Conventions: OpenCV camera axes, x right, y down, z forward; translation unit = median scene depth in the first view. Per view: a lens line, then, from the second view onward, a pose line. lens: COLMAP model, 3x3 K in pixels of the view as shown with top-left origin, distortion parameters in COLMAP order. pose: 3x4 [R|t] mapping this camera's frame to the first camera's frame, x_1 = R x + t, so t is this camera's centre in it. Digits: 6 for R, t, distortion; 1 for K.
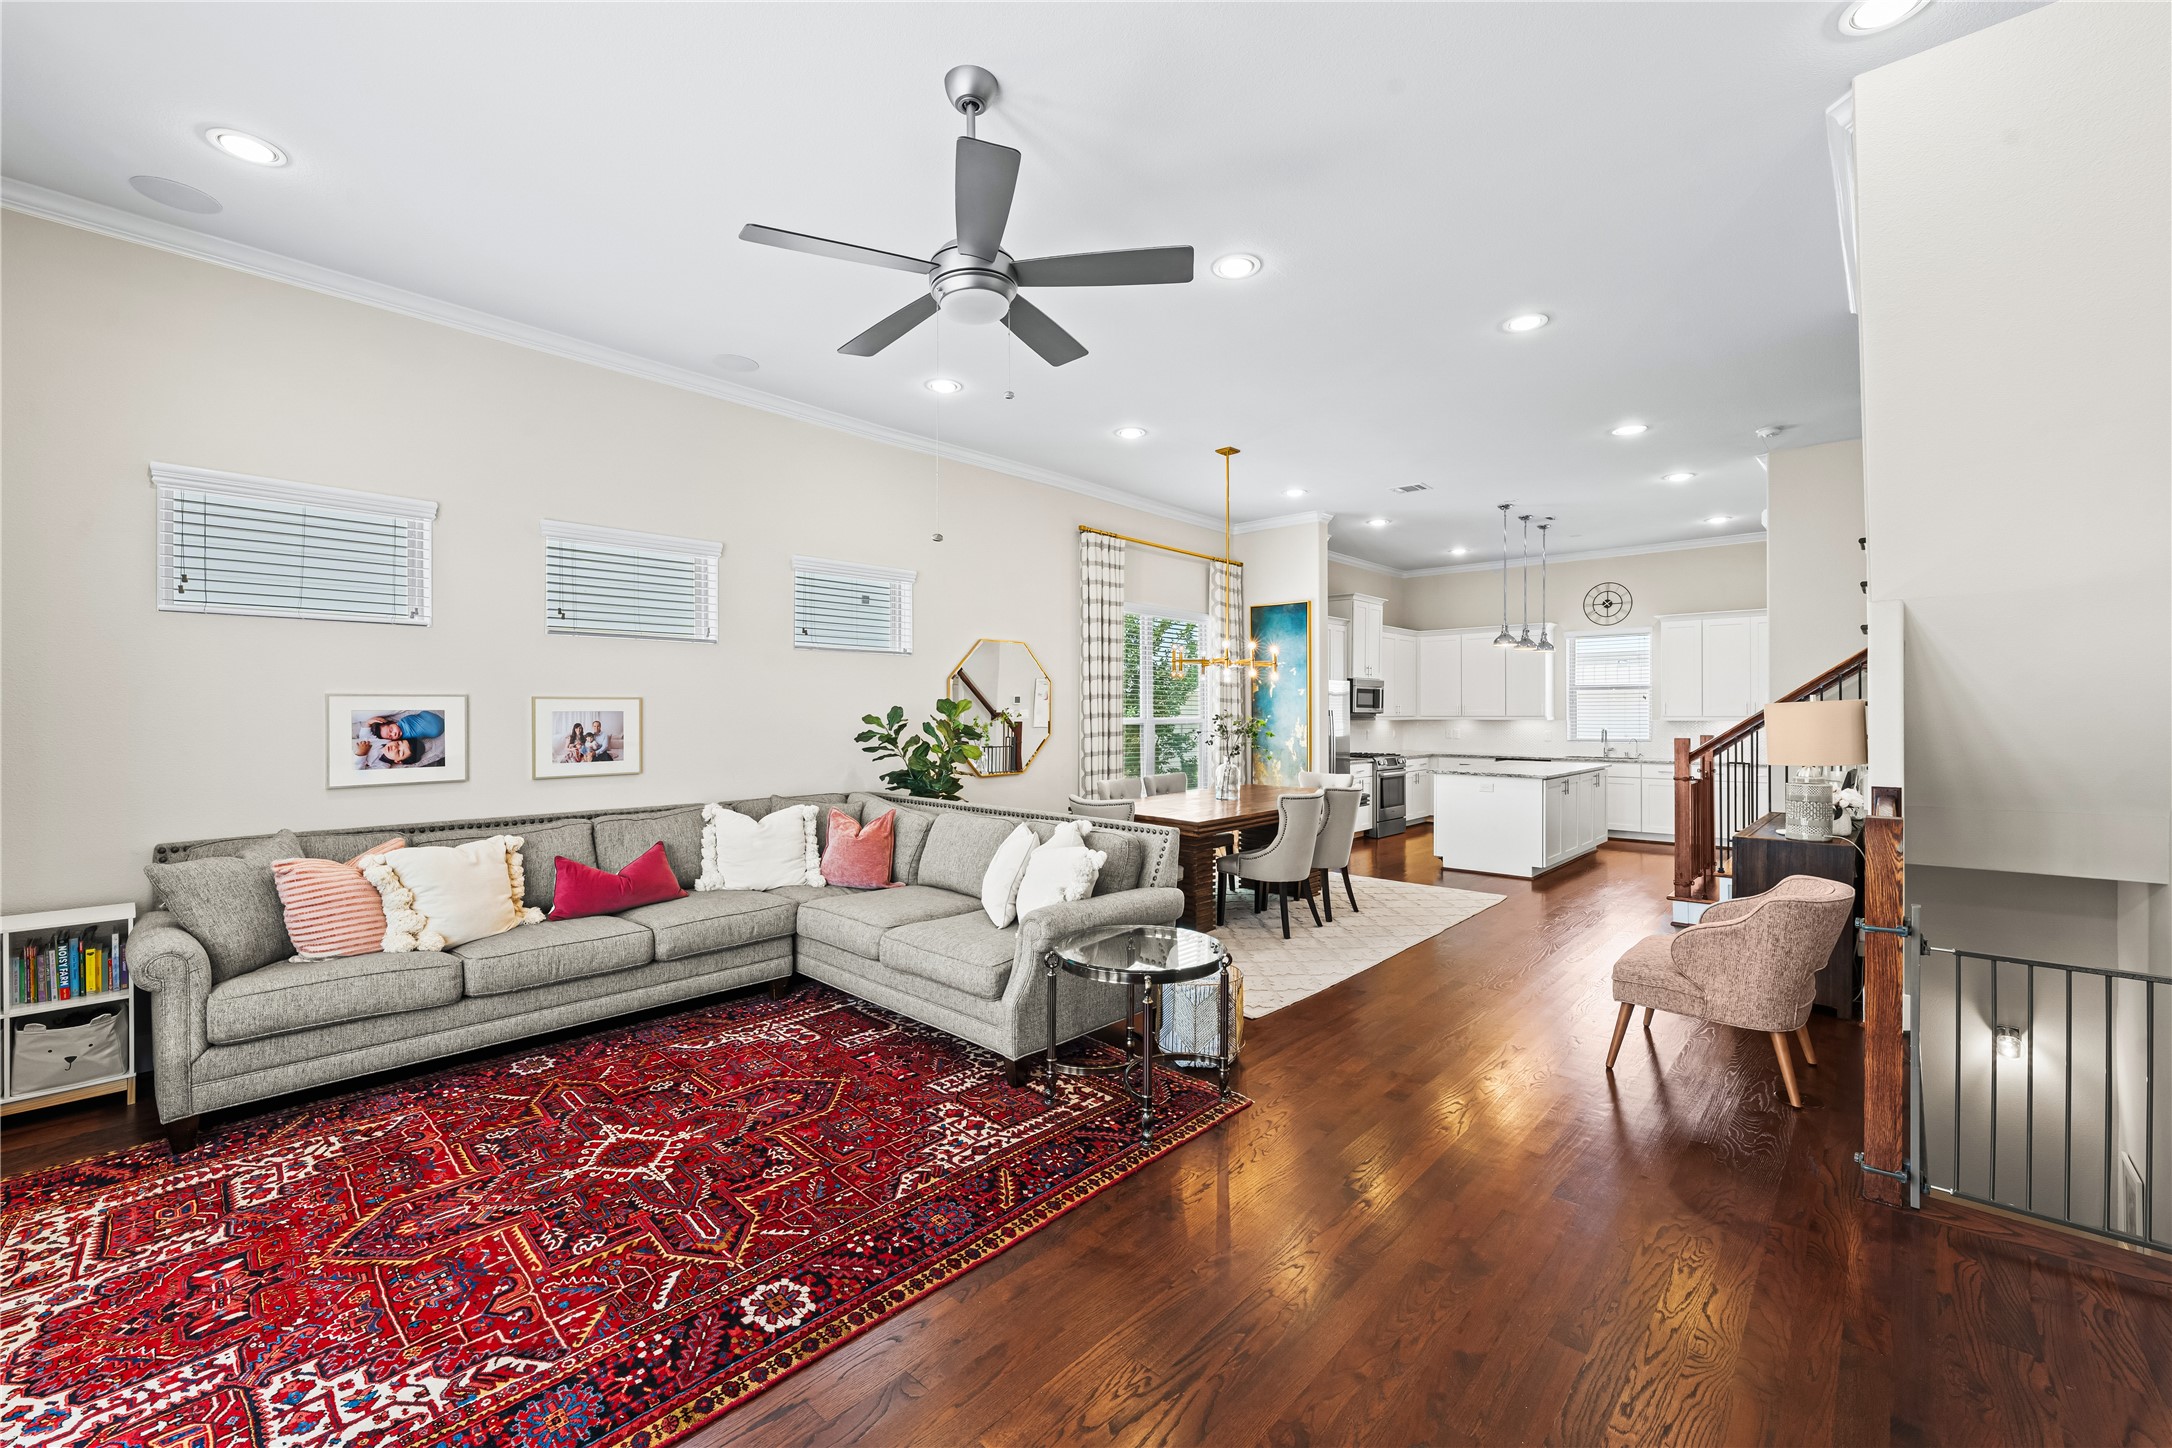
lens RADIAL K [[880.2, 0, 1080.8], [0, 880.2, 713.8], [0, 0, 1]] dist [-0.001206, 0.000038]
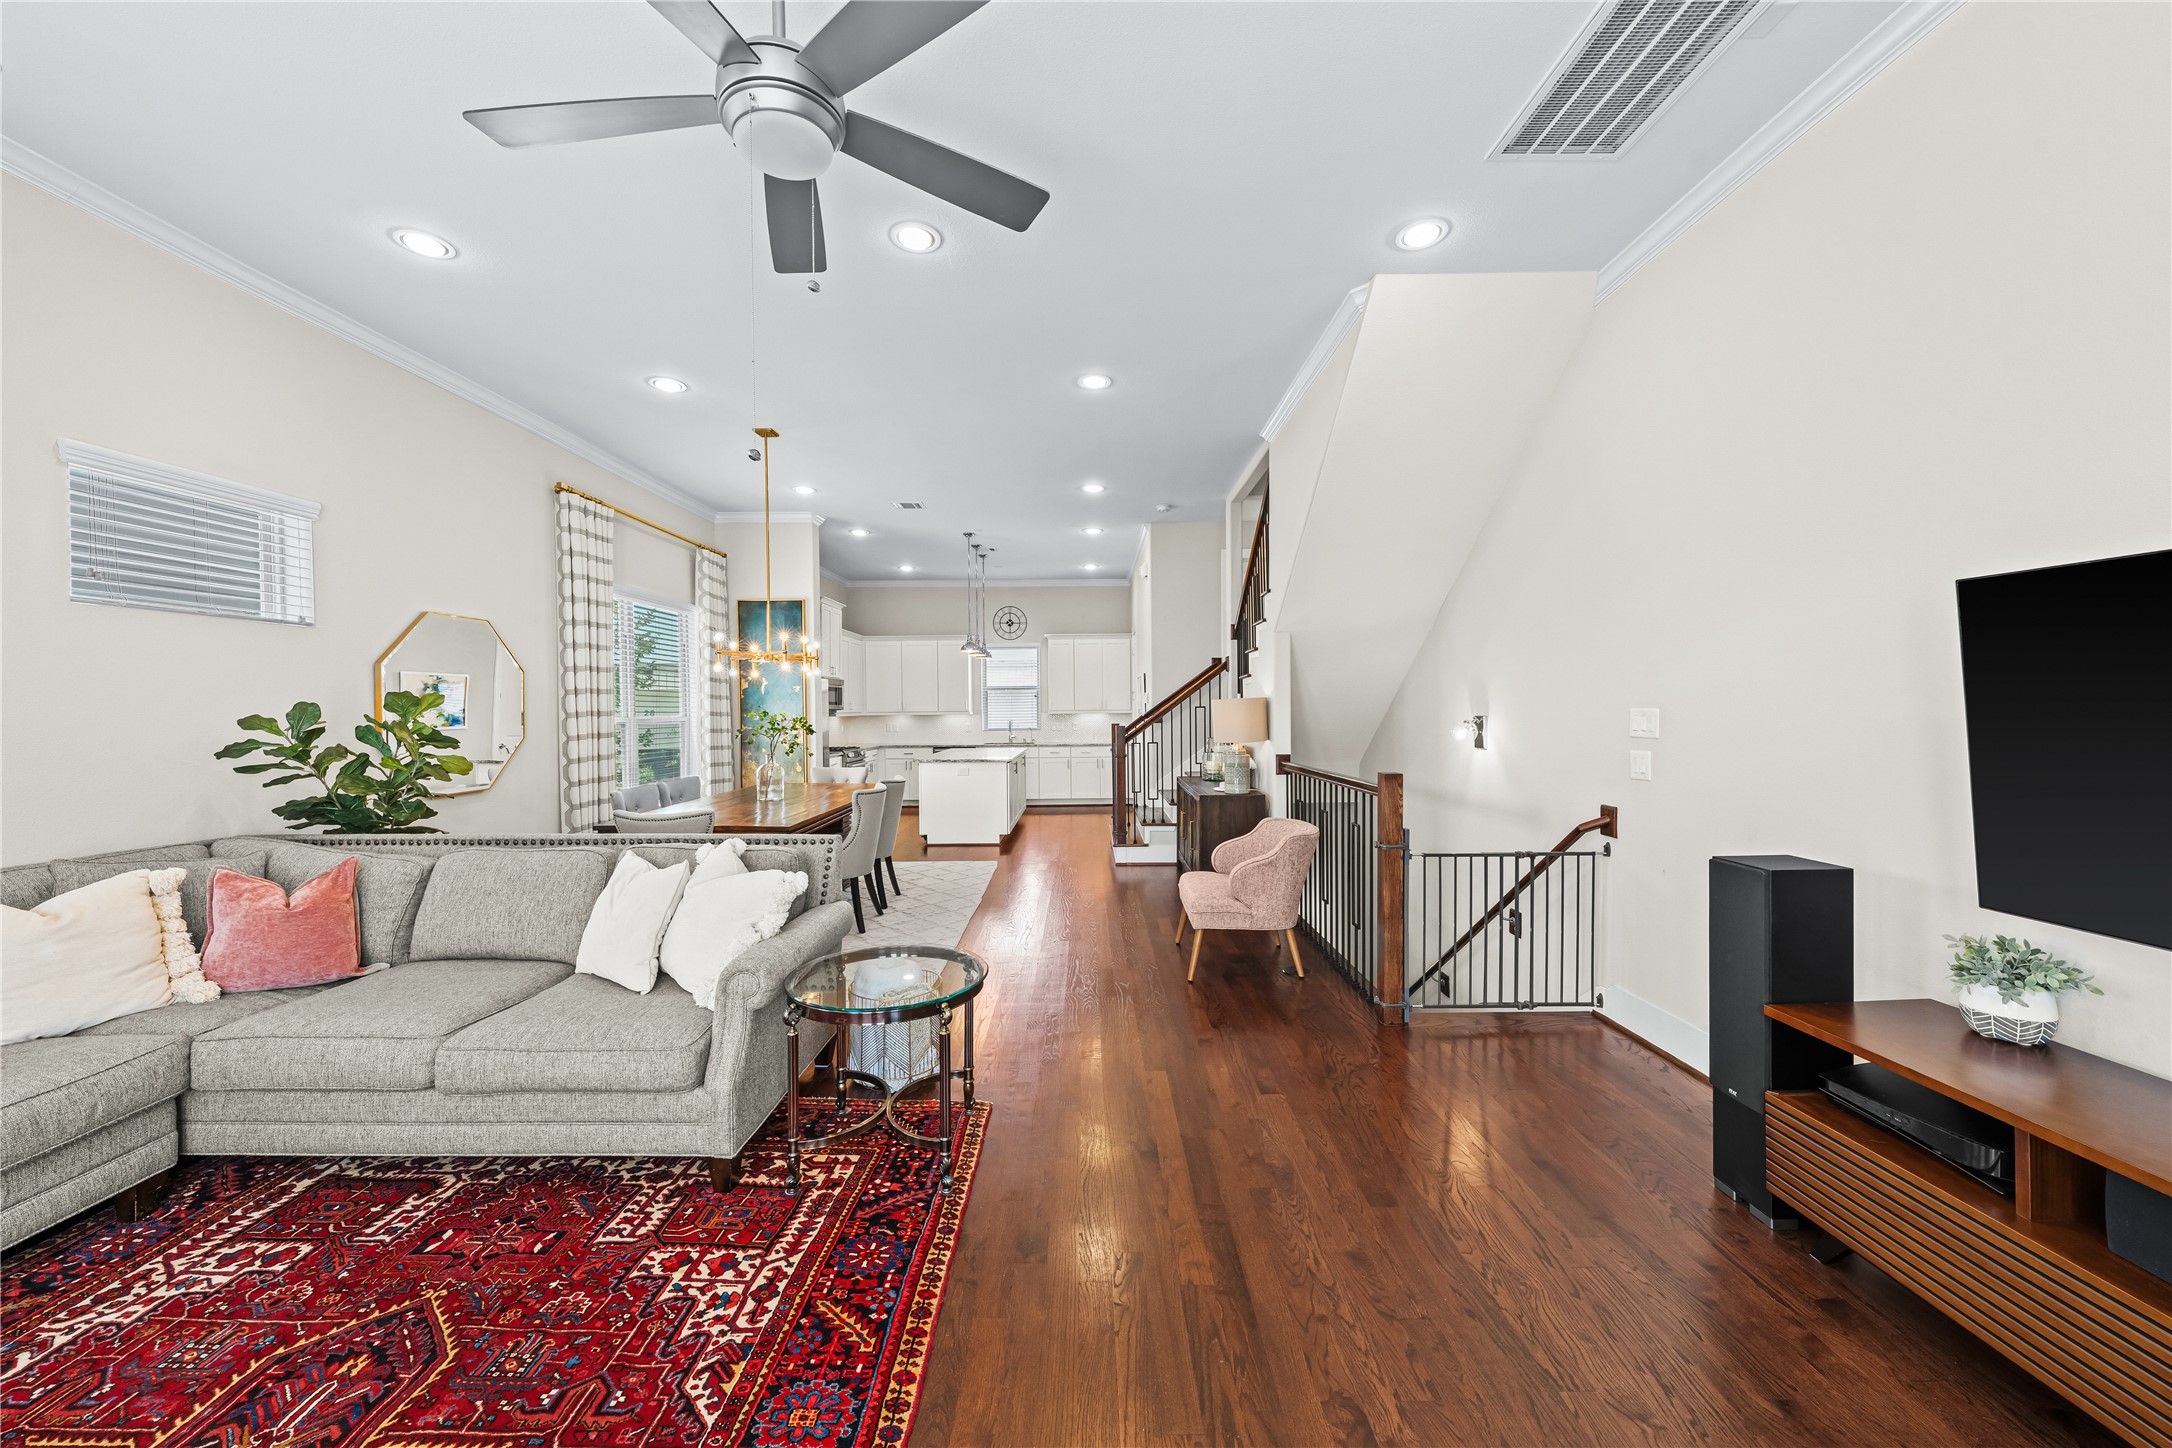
lens RADIAL K [[784.1, 0, 1084.6], [0, 784.1, 722.9], [0, 0, 1]] dist [-0.003340, 0.000404]
pose [[0.733787, -0.017801, 0.679146, -0.243814], [0.007958, 0.999813, 0.017607, 0.001941], [-0.679333, -0.007515, 0.733792, 0.226871]]
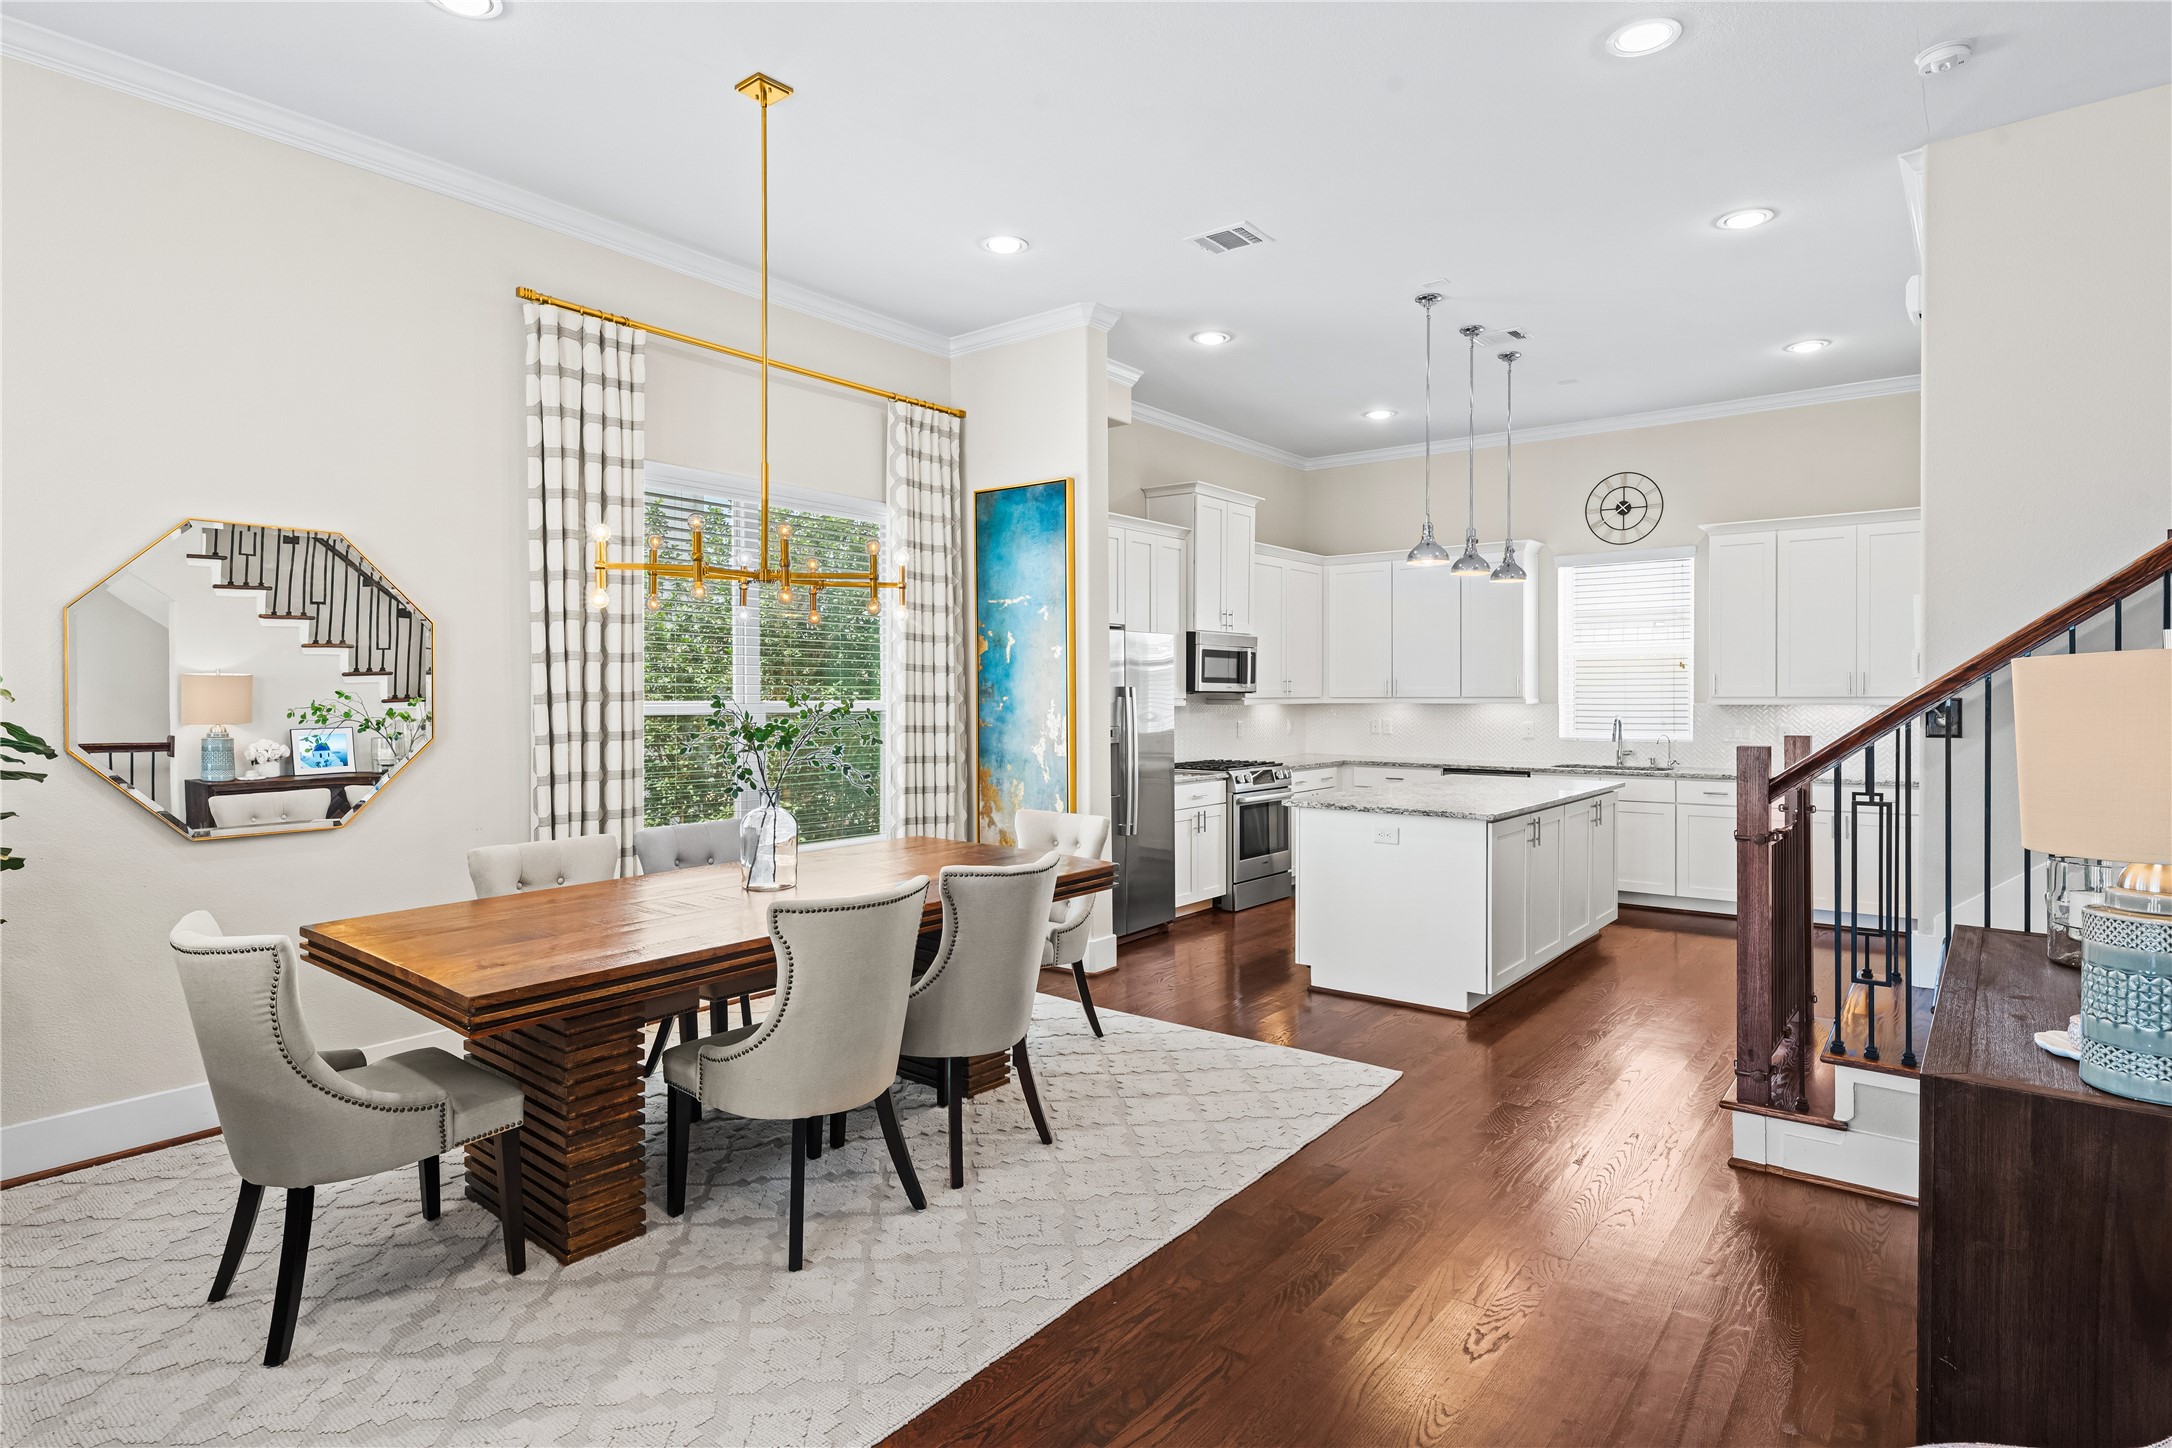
lens RADIAL K [[1146.4, 0, 1082.8], [0, 1146.4, 706.5], [0, 0, 1]] dist [0.004978, -0.001504]
pose [[0.996455, -0.001717, 0.084104, 0.423055], [0.000802, 0.999940, 0.010911, 0.000855], [-0.084118, -0.010805, 0.996397, 0.642220]]
